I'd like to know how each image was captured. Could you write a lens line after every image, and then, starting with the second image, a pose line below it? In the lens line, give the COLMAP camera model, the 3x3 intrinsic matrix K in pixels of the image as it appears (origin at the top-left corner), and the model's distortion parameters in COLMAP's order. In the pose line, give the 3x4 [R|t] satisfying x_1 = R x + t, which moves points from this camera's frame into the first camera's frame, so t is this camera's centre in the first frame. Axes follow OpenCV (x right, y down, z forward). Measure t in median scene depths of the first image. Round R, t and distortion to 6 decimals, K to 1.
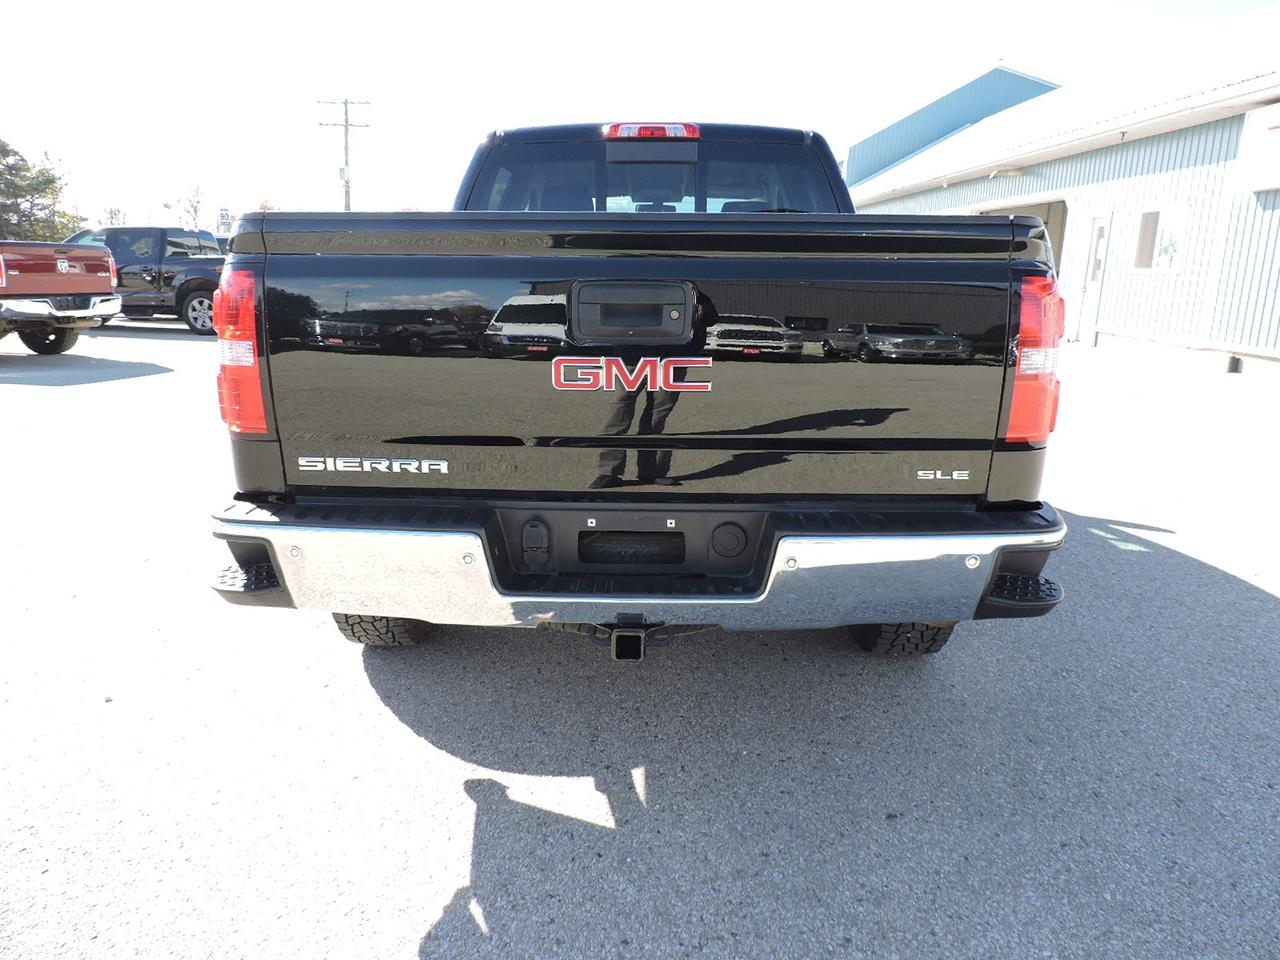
lens RADIAL K [[889.7, 0, 638.7], [0, 889.7, 472.1], [0, 0, 1]] dist [-0.012184, -0.001127]
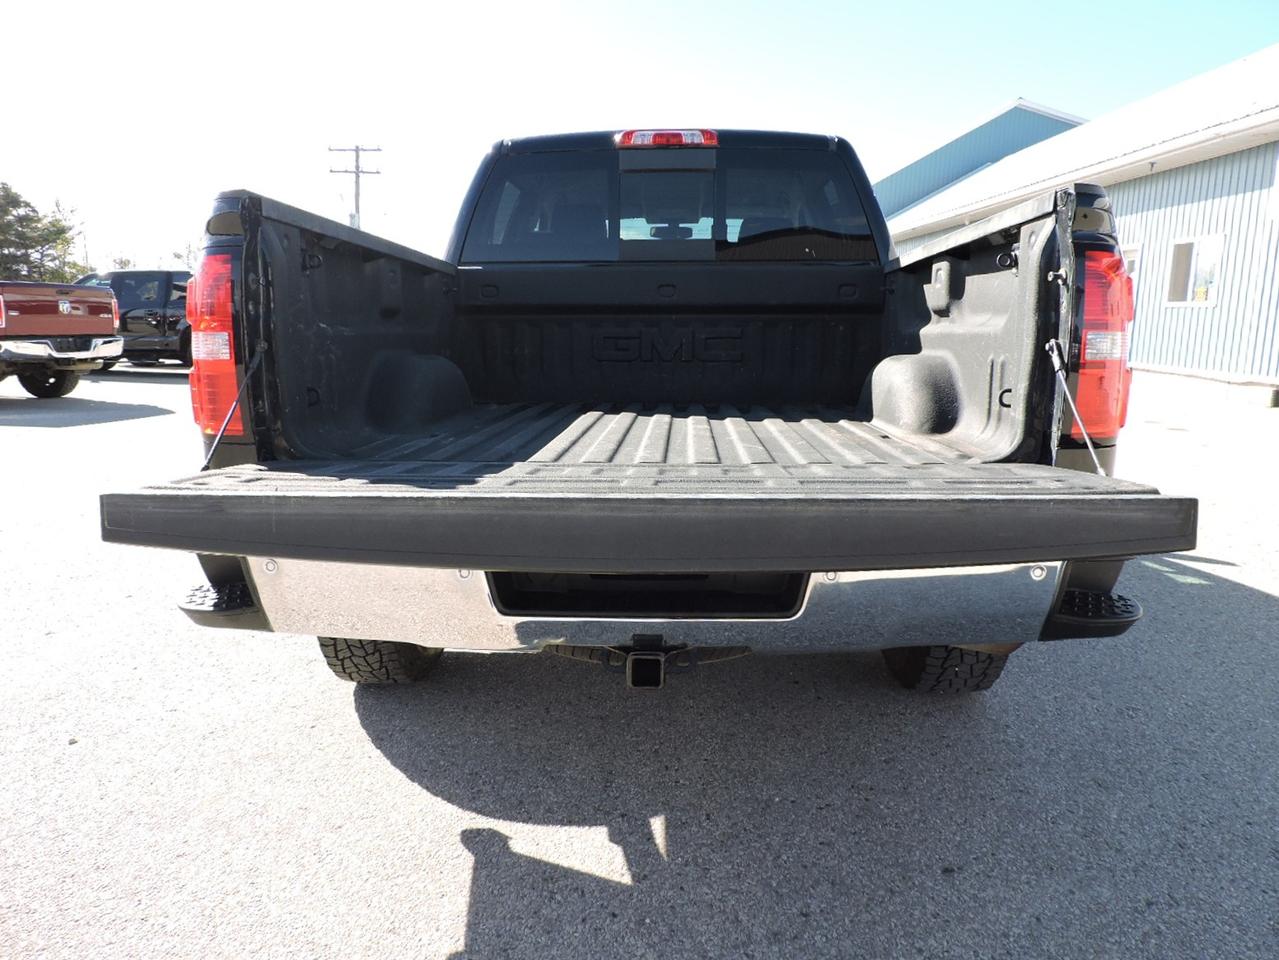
lens RADIAL K [[889.0, 0, 640.8], [0, 889.0, 492.2], [0, 0, 1]] dist [-0.012184, -0.001127]
pose [[0.999884, -0.005523, -0.014162, -0.002947], [0.004784, 0.998654, -0.051644, 0.055331], [0.014428, 0.051570, 0.998565, 0.098286]]
